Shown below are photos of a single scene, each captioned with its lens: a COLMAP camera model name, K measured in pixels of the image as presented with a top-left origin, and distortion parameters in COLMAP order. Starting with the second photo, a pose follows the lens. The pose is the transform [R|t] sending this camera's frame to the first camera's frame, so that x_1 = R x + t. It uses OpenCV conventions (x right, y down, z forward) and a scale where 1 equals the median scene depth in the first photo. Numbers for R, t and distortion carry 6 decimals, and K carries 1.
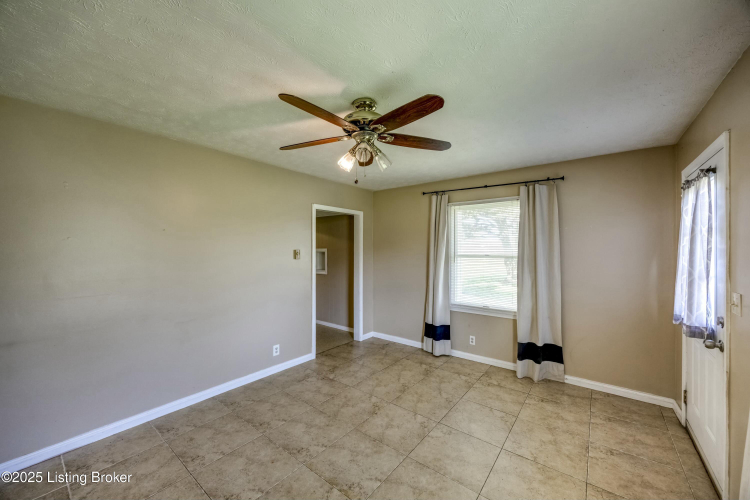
lens RADIAL K [[285.7, 0, 380.4], [0, 285.7, 248.4], [0, 0, 1]] dist [-0.003276, -0.000024]
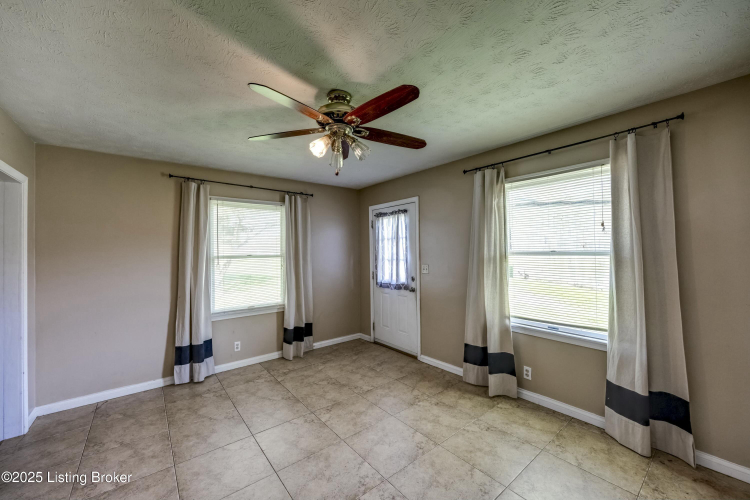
lens RADIAL K [[285.7, 0, 379.2], [0, 285.7, 247.9], [0, 0, 1]] dist [-0.003276, -0.000024]
pose [[0.239144, 0.004812, 0.970972, -0.552302], [0.013098, 0.999881, -0.008182, 0.013109], [-0.970896, 0.014675, 0.239053, 0.364375]]
